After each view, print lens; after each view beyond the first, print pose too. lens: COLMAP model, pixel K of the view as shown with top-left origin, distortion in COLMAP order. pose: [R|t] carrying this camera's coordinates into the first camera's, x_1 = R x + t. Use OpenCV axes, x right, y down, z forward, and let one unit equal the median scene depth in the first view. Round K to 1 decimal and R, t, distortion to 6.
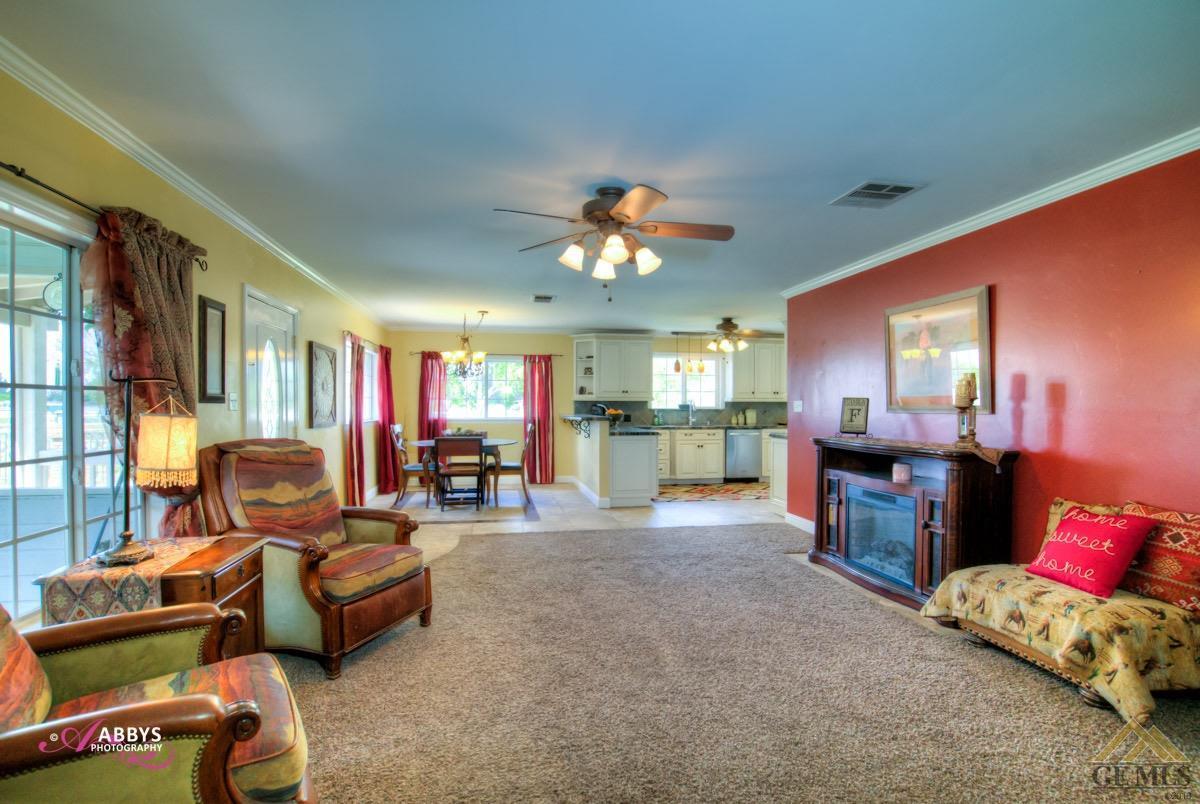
lens RADIAL K [[560.2, 0, 599.7], [0, 560.2, 405.7], [0, 0, 1]] dist [-0.004931, -0.000539]
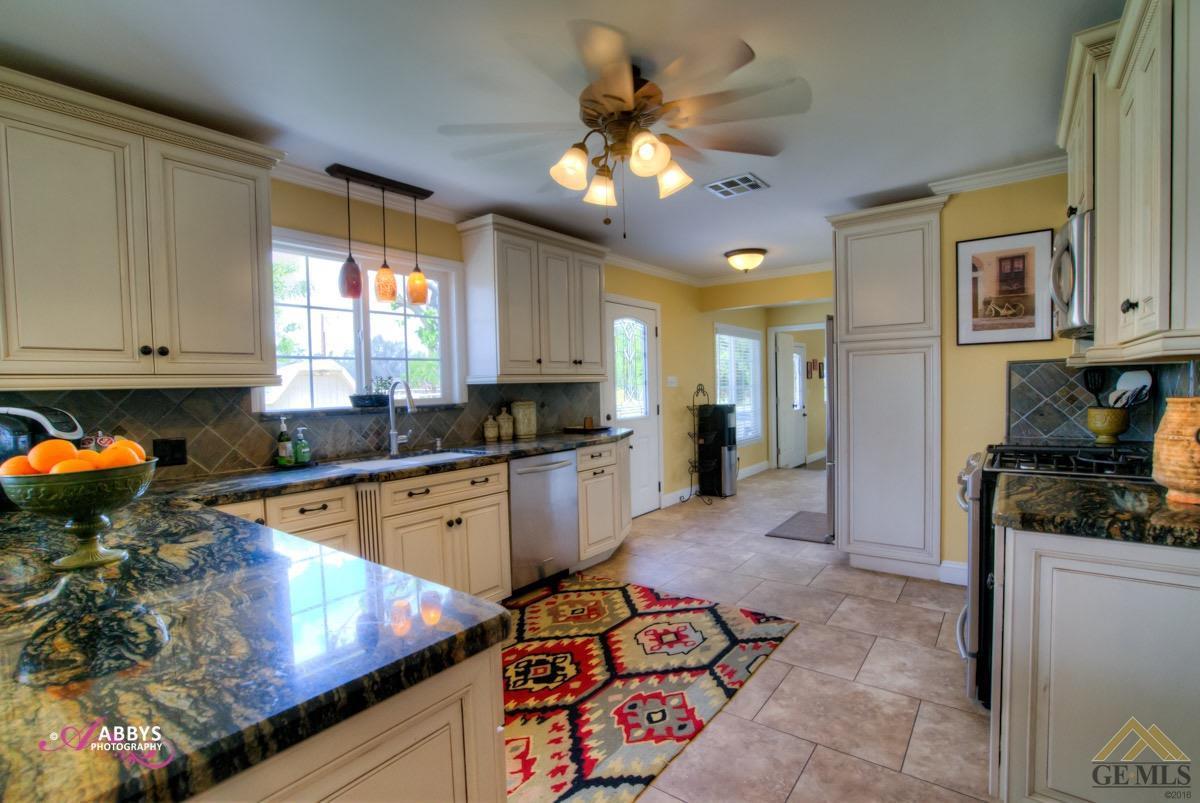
lens RADIAL K [[560.2, 0, 594.1], [0, 560.2, 401.7], [0, 0, 1]] dist [-0.004931, -0.000539]
pose [[0.758748, -0.038844, 0.650225, 0.029938], [0.027536, 0.999241, 0.027562, -0.003799], [-0.650801, -0.003008, 0.759242, 0.643547]]
